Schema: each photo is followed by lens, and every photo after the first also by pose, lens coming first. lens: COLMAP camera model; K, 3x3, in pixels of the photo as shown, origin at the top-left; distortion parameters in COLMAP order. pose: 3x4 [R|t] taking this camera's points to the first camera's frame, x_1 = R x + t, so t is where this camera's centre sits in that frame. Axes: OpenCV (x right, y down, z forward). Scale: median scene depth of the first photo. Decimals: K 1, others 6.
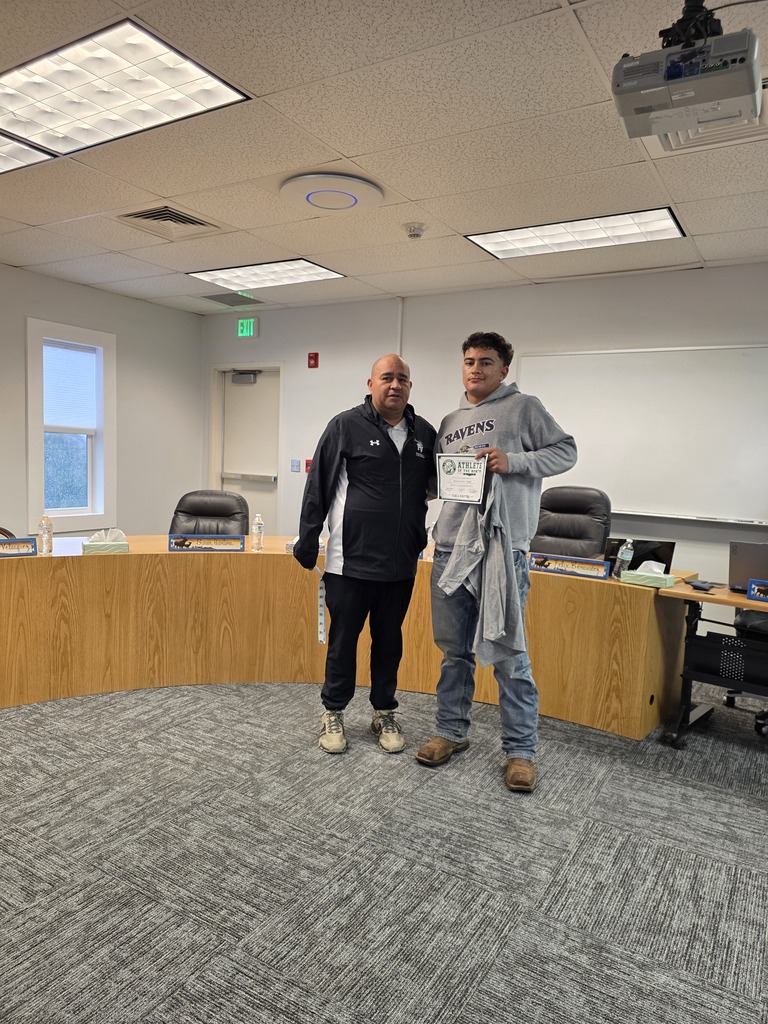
lens RADIAL K [[690.6, 0, 377.9], [0, 690.6, 510.7], [0, 0, 1]] dist [0.047834, -0.038996]
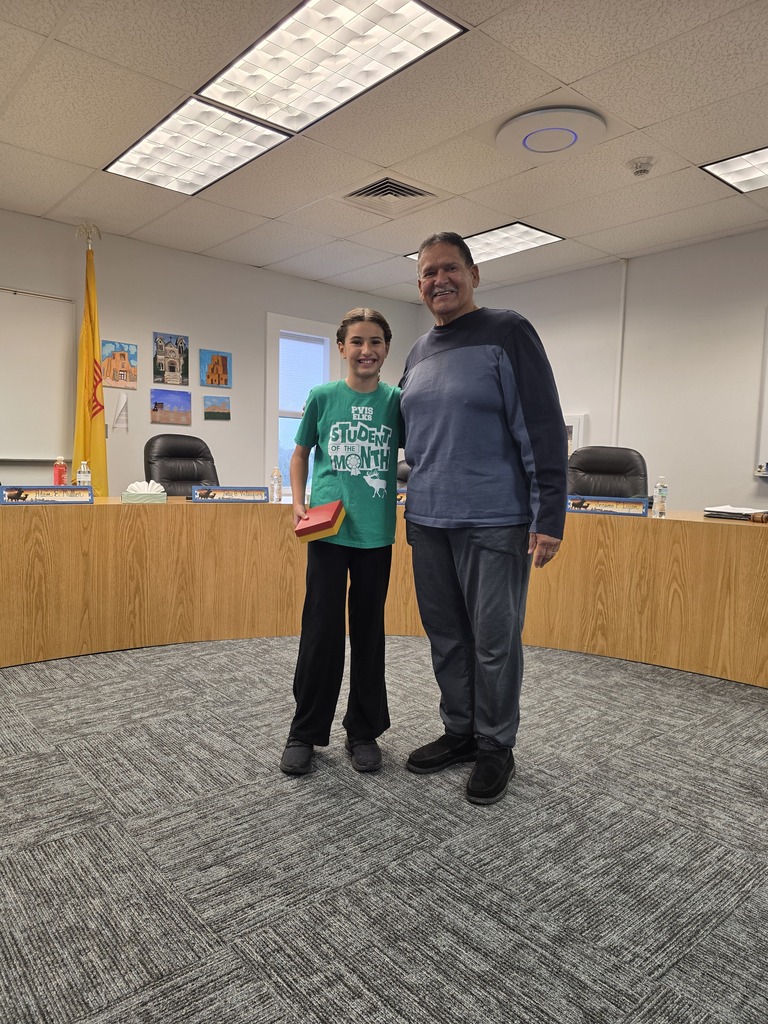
lens RADIAL K [[690.6, 0, 373.9], [0, 690.6, 504.5], [0, 0, 1]] dist [0.047834, -0.038996]
pose [[0.951673, 0.008493, -0.306996, 0.004100], [-0.016831, 0.999558, -0.024522, 0.100592], [0.306652, 0.028504, 0.951395, 0.018882]]
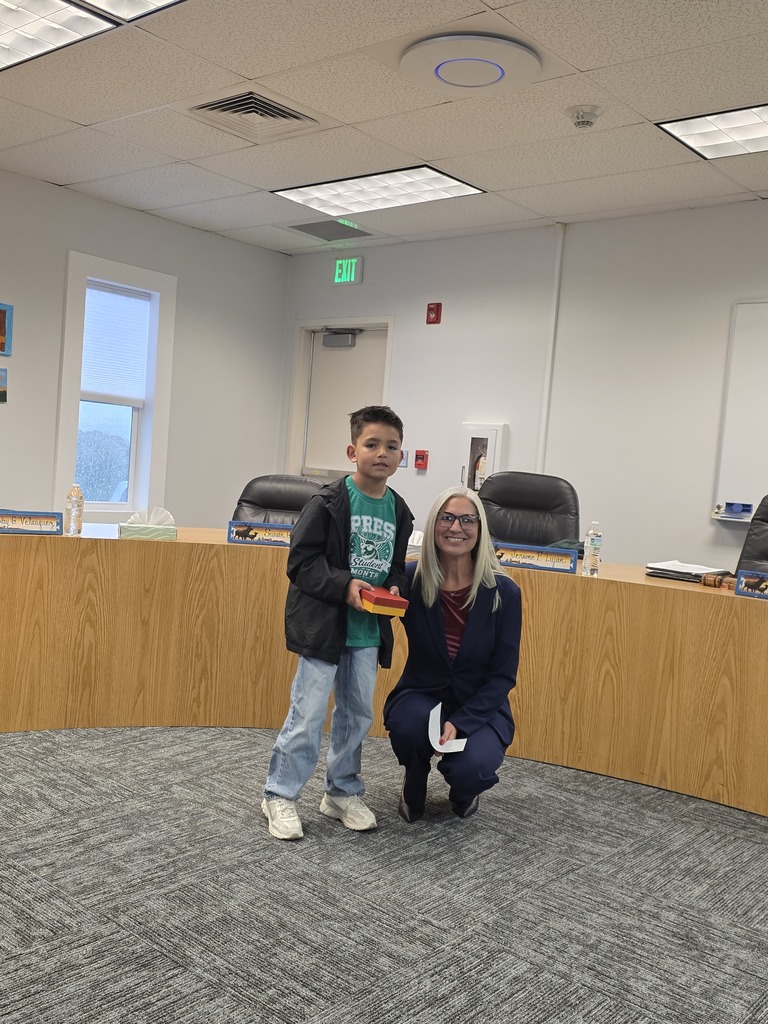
lens RADIAL K [[979.2, 0, 363.5], [0, 979.2, 501.0], [0, 0, 1]] dist [0.045064, 0.000000]
pose [[0.986359, 0.042985, -0.158899, 0.009587], [-0.051563, 0.997404, -0.050260, 0.070250], [0.156327, 0.057768, 0.986015, -0.019675]]
